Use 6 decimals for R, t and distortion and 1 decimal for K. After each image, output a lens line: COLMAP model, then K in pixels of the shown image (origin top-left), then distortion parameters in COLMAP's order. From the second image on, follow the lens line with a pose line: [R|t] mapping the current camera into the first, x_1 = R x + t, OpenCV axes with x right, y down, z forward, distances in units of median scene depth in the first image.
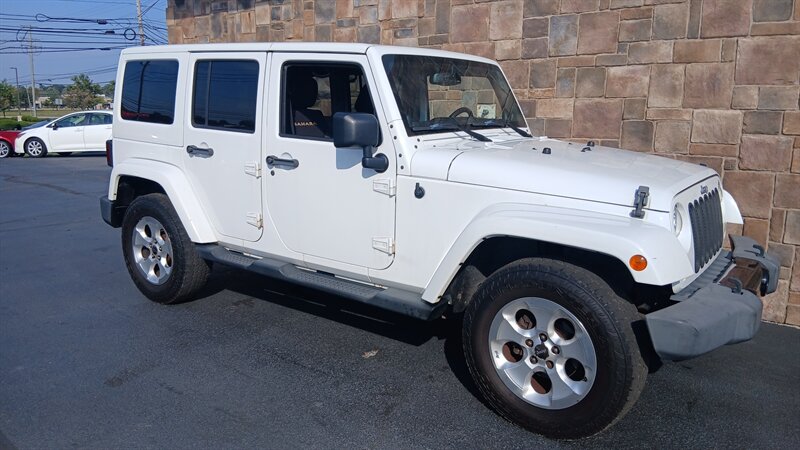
lens RADIAL K [[603.7, 0, 402.3], [0, 603.7, 227.5], [0, 0, 1]] dist [0.109296, -0.194302]
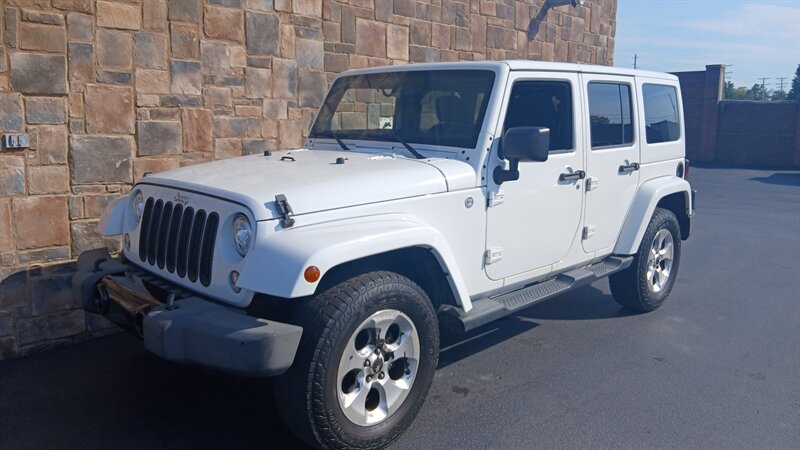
lens RADIAL K [[603.7, 0, 399.7], [0, 603.7, 226.2], [0, 0, 1]] dist [0.109296, -0.194302]
pose [[0.084355, -0.184068, 0.979287, -1.143865], [0.182844, 0.968962, 0.166377, -0.230354], [-0.979516, 0.165022, 0.115393, 1.074616]]
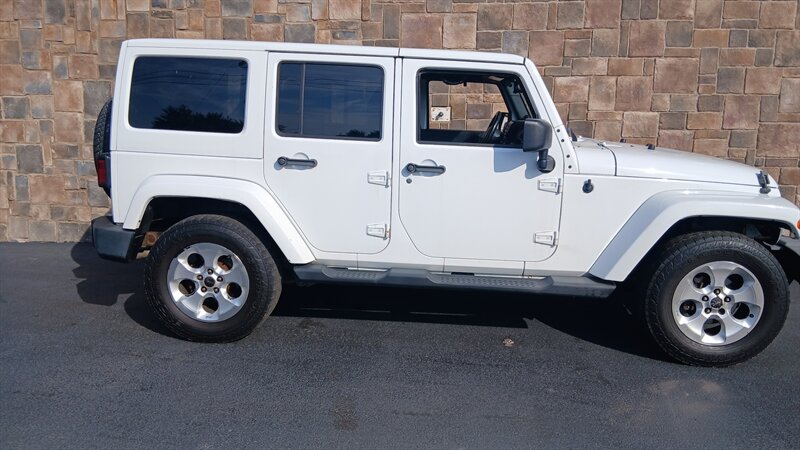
lens RADIAL K [[603.7, 0, 402.8], [0, 603.7, 224.1], [0, 0, 1]] dist [0.109296, -0.194302]
pose [[0.849080, -0.101655, 0.518391, -0.609719], [0.100211, 0.994487, 0.030878, -0.042334], [-0.518672, 0.025731, 0.854586, 0.140128]]
